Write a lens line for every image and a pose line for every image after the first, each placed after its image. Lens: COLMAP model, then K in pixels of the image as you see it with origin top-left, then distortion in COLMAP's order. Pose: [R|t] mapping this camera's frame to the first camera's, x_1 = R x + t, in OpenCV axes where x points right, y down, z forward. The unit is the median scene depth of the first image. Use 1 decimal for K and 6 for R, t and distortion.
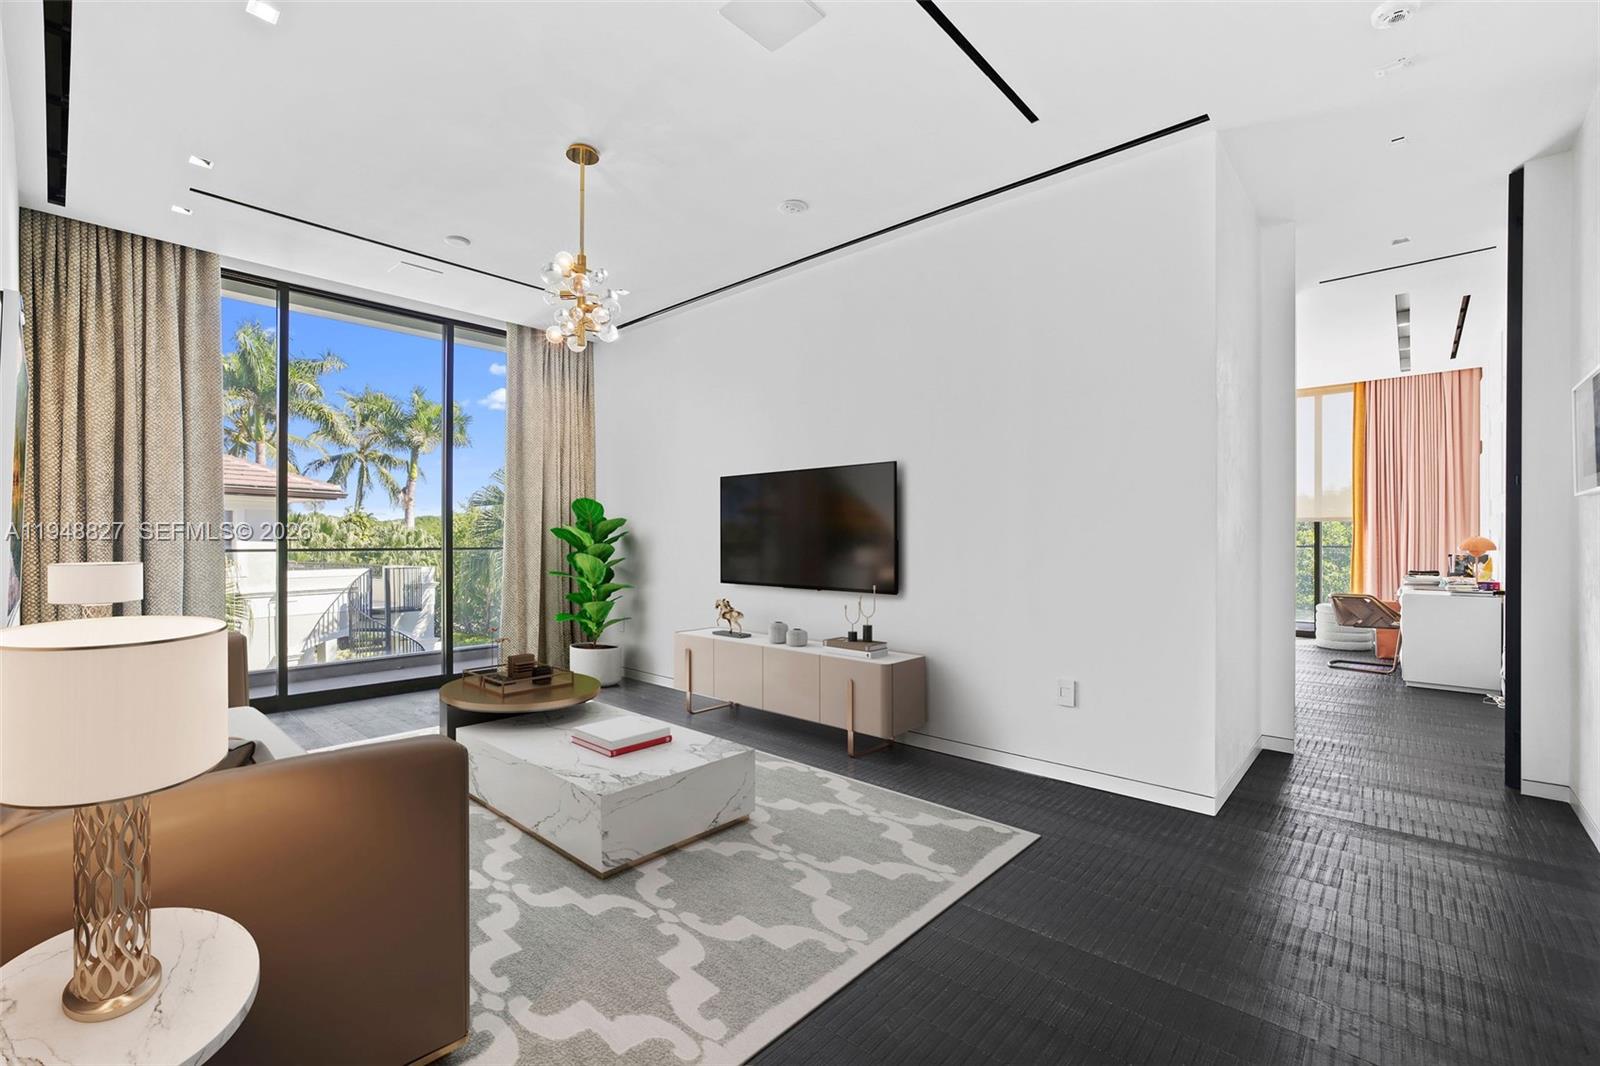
lens RADIAL K [[690.6, 0, 791.3], [0, 690.6, 492.3], [0, 0, 1]] dist [-0.002051, -0.000311]
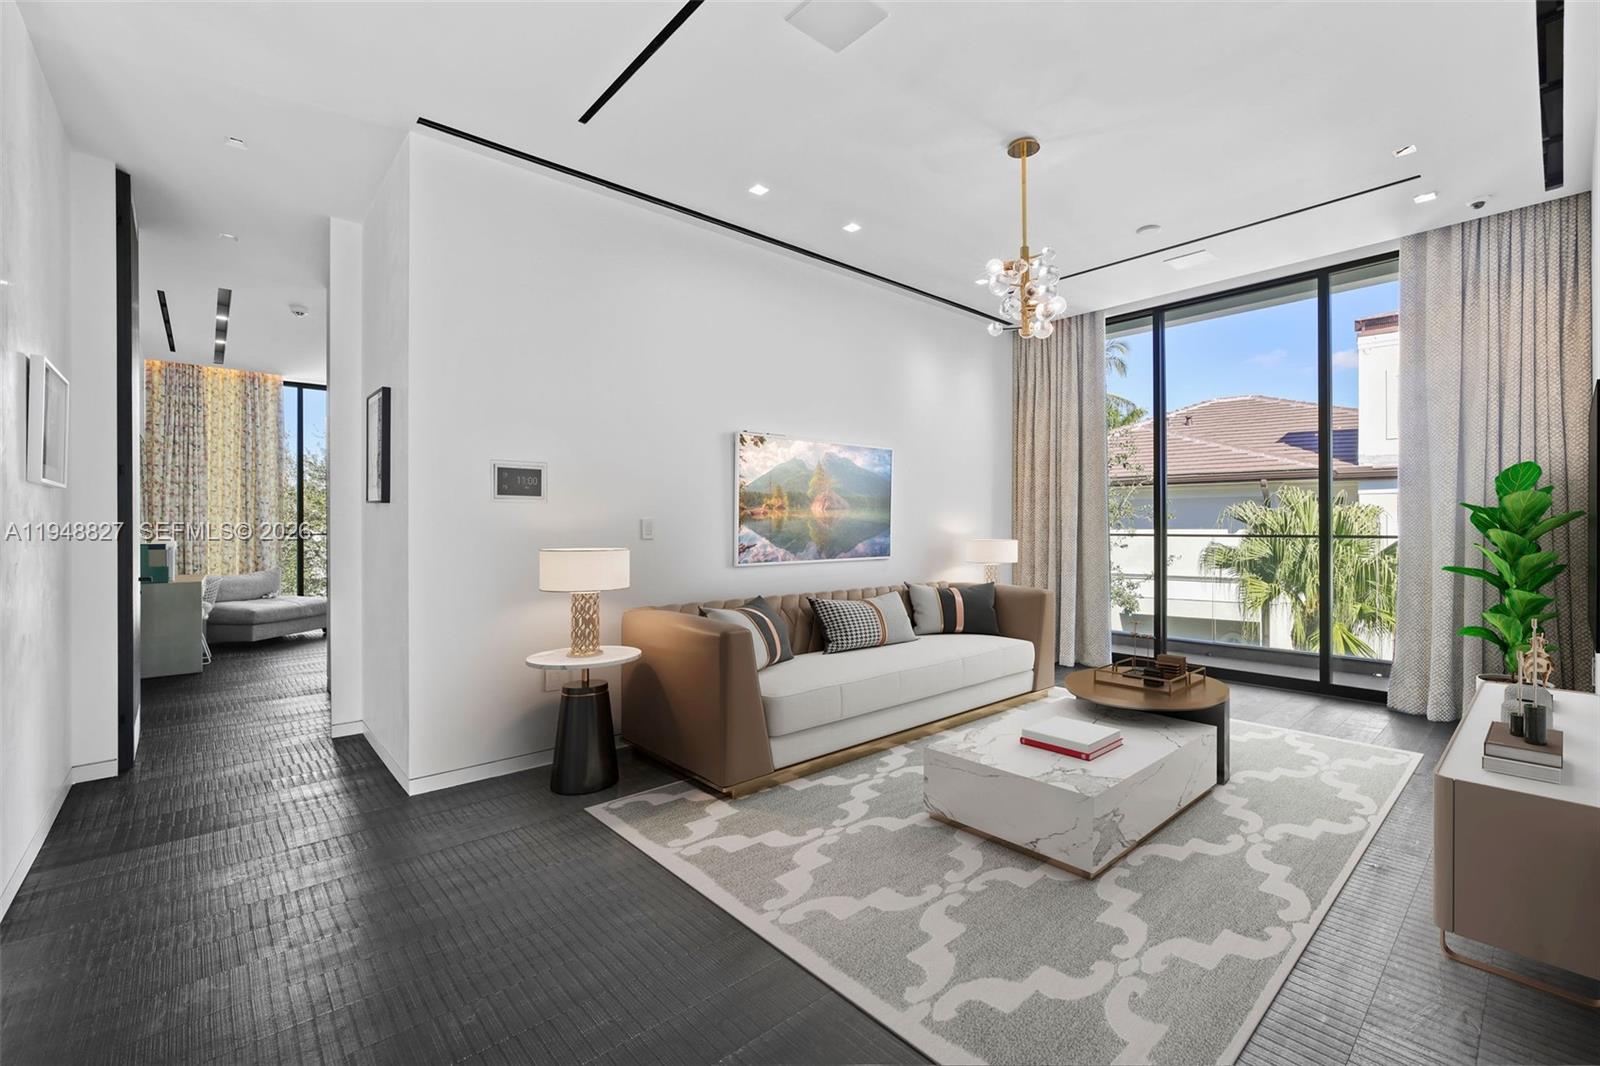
lens RADIAL K [[686.2, 0, 820.1], [0, 686.2, 531.8], [0, 0, 1]] dist [-0.000526, -0.000167]
pose [[-0.083166, 0.002217, -0.996533, 0.836912], [0.064074, 0.997940, -0.003128, 0.074578], [0.994474, -0.064112, -0.083137, 0.908089]]
